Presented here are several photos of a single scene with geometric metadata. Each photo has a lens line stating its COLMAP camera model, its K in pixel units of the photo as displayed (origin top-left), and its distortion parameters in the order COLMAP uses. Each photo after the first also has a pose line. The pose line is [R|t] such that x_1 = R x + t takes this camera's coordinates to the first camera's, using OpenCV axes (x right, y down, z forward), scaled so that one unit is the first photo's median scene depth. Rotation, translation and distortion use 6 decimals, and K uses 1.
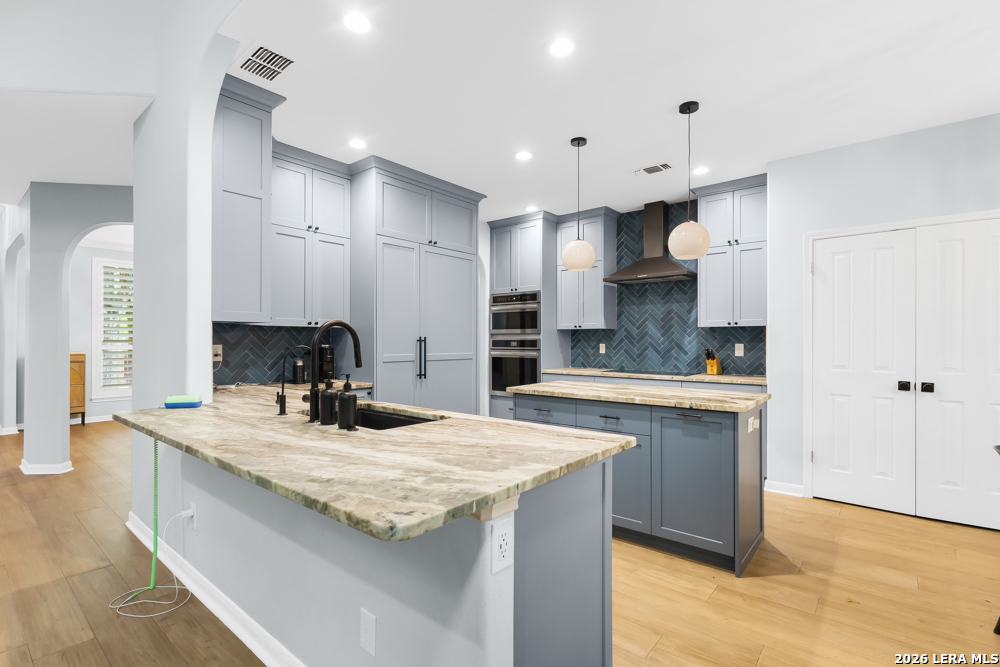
lens RADIAL K [[465.9, 0, 503.2], [0, 465.9, 338.2], [0, 0, 1]] dist [0.000111, 0.000173]
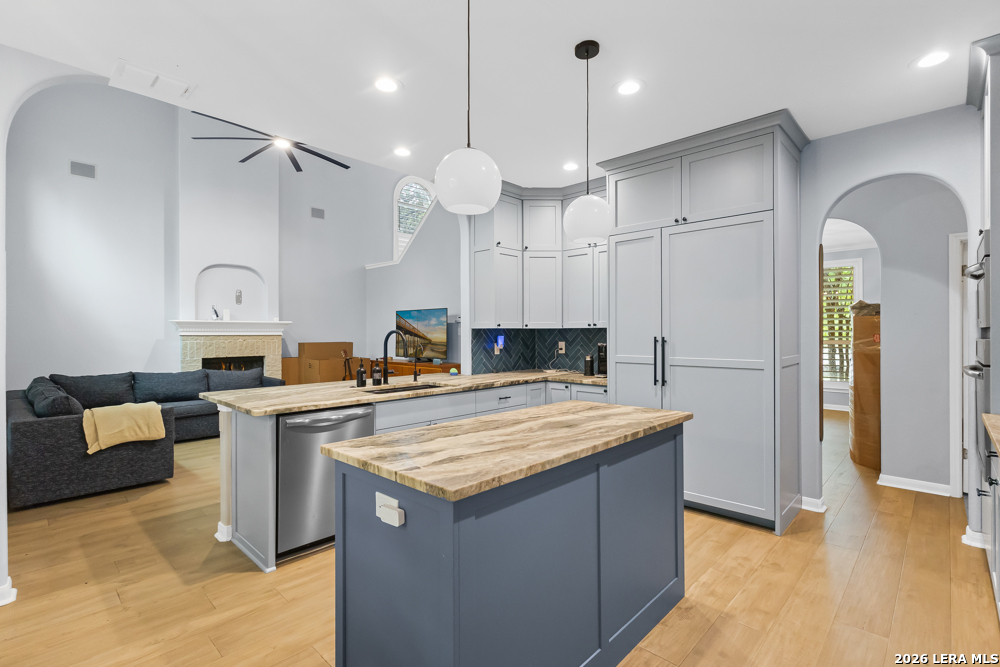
lens RADIAL K [[465.9, 0, 503.2], [0, 465.9, 331.4], [0, 0, 1]] dist [0.000111, 0.000173]
pose [[-0.060592, -0.003492, -0.998157, 0.832818], [0.003336, 0.999988, -0.003701, -0.013040], [0.998157, -0.003554, -0.060580, 0.913722]]
